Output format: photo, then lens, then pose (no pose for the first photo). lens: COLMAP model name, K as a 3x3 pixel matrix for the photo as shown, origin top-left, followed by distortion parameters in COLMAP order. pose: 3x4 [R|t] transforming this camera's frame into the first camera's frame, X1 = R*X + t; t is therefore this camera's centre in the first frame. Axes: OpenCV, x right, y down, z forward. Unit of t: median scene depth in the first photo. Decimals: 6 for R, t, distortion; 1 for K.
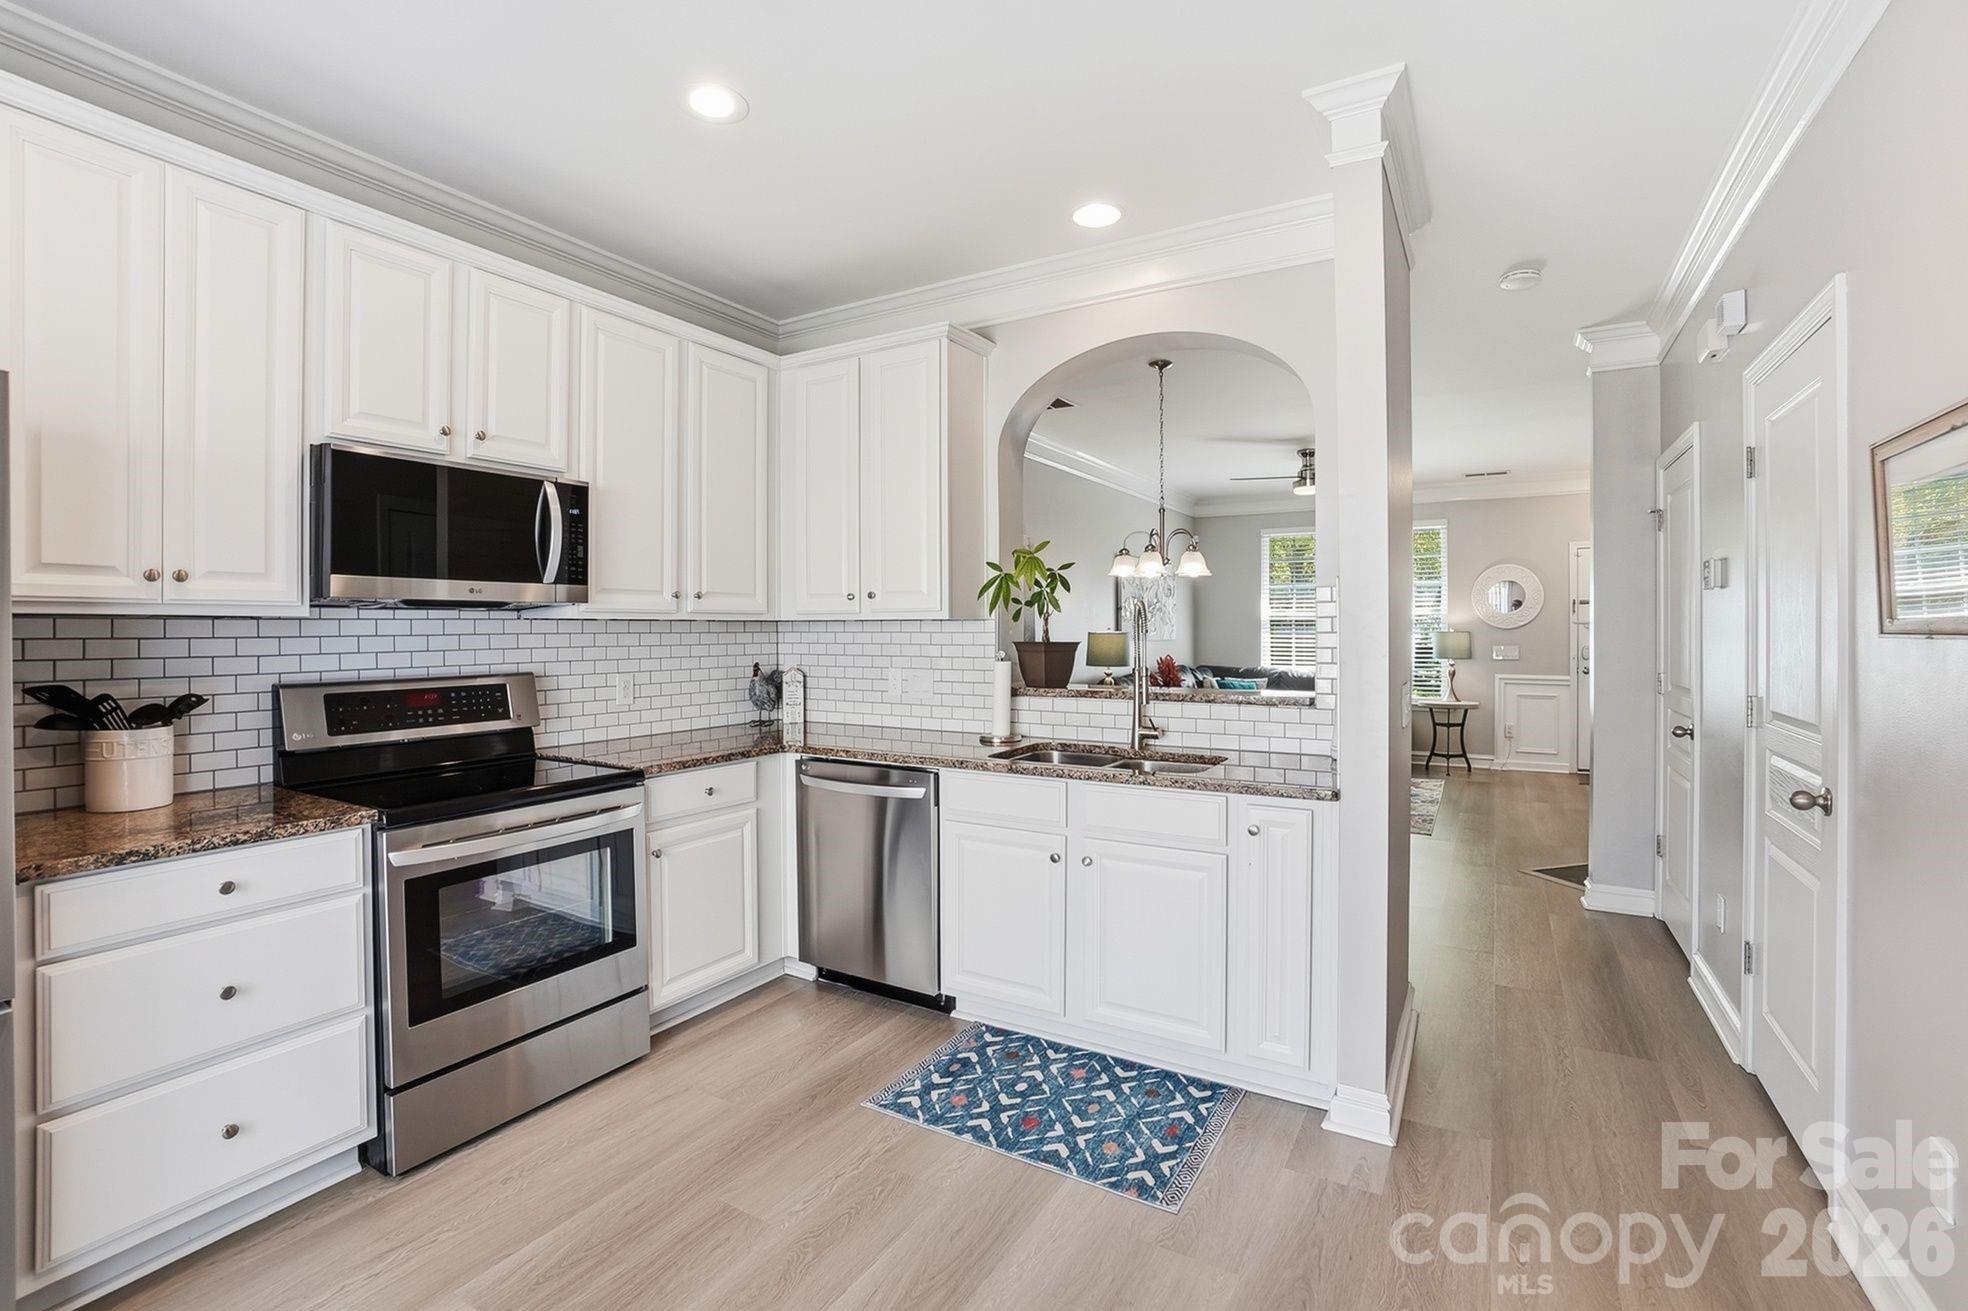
lens RADIAL K [[872.8, 0, 982.6], [0, 872.8, 640.5], [0, 0, 1]] dist [-0.032107, 0.009390]
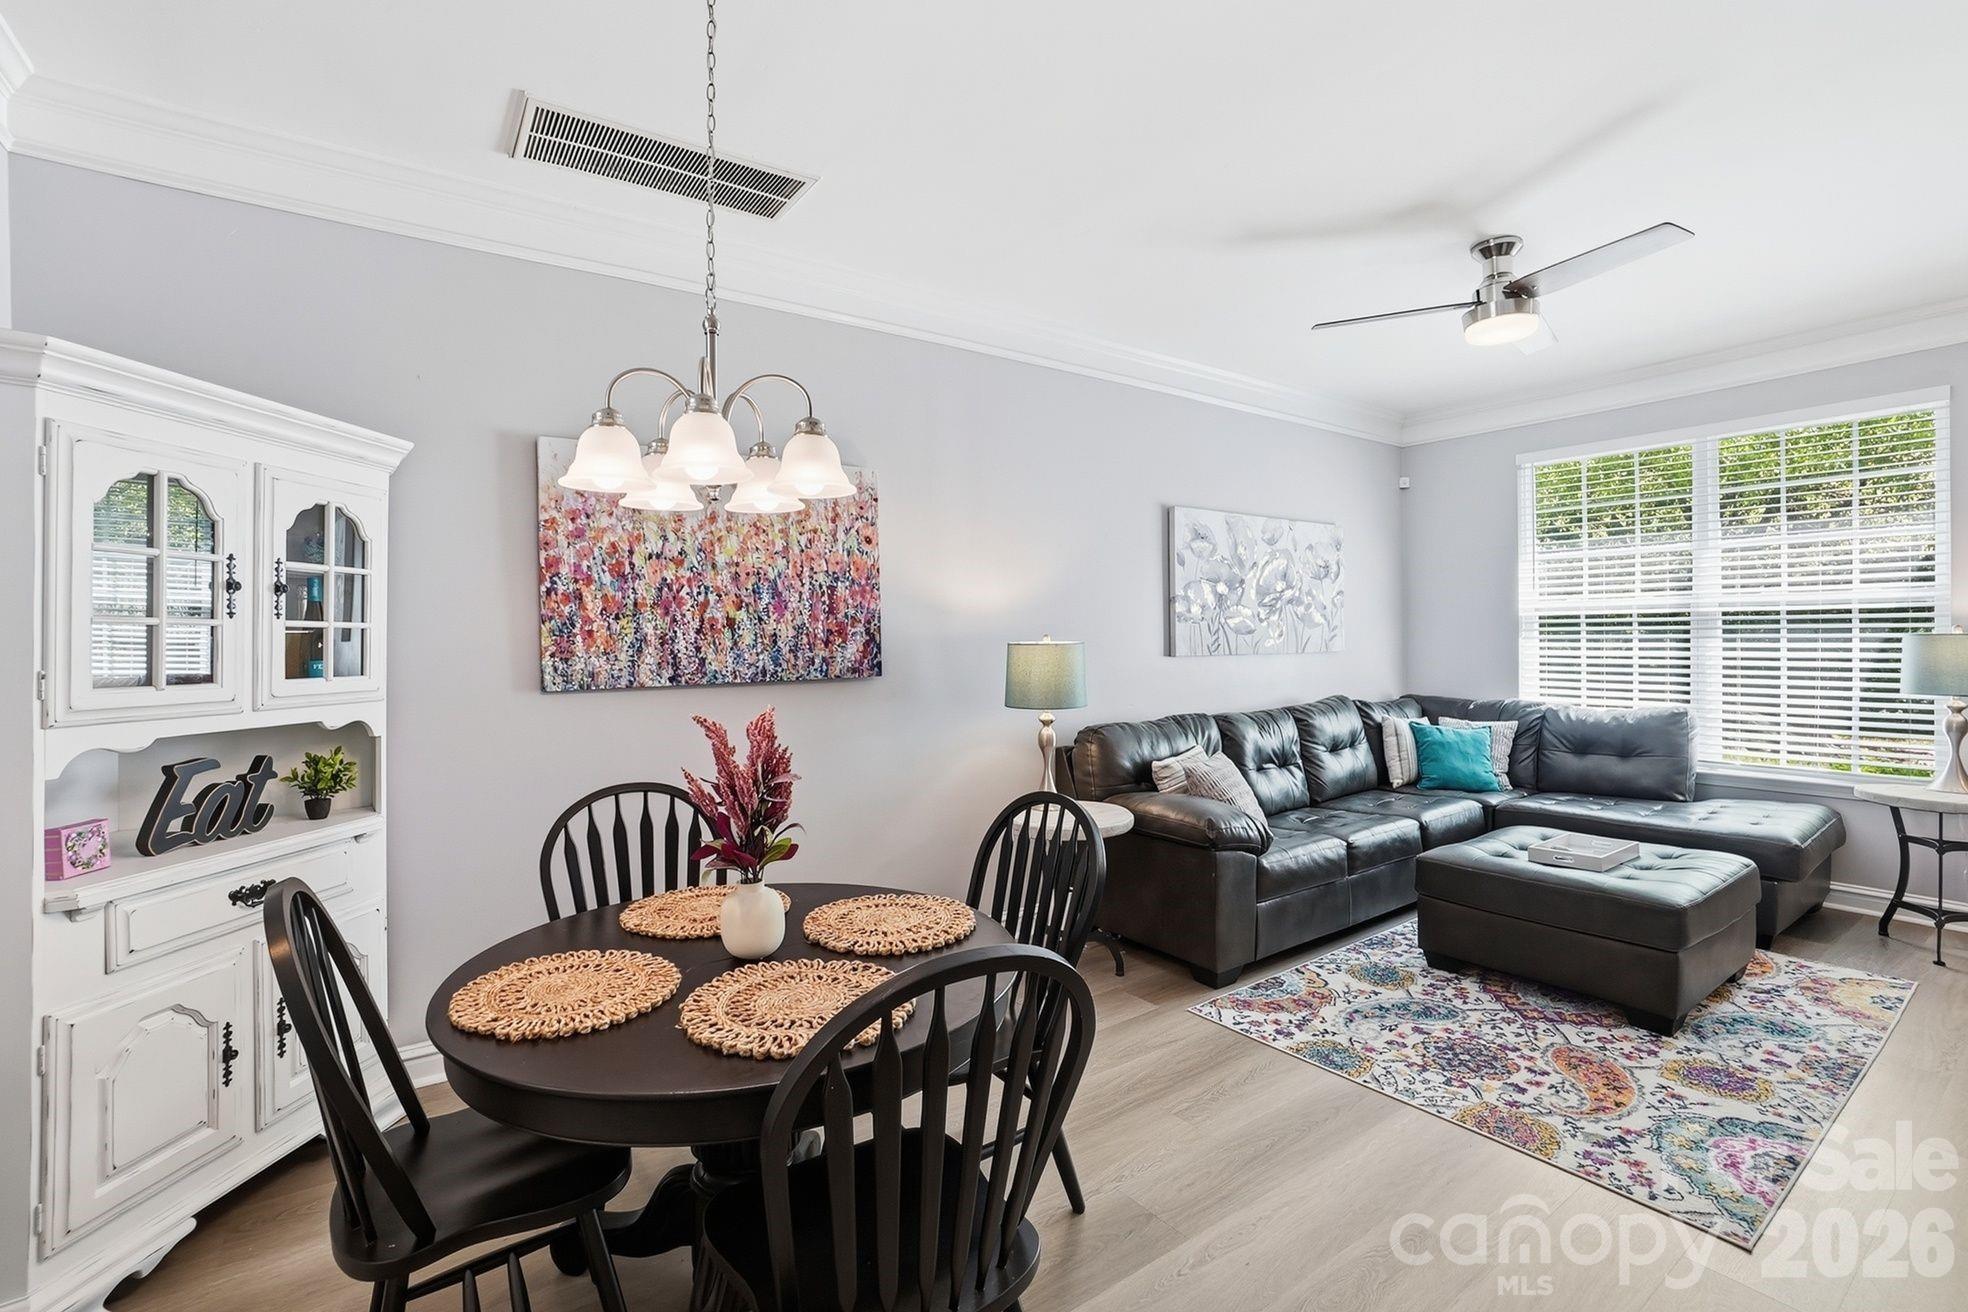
lens RADIAL K [[872.8, 0, 982.6], [0, 872.8, 641.0], [0, 0, 1]] dist [-0.032107, 0.009390]
pose [[0.922605, -0.002503, -0.385738, 0.241083], [0.003058, 0.999995, 0.000826, -0.009692], [0.385734, -0.001942, 0.922608, 0.387917]]
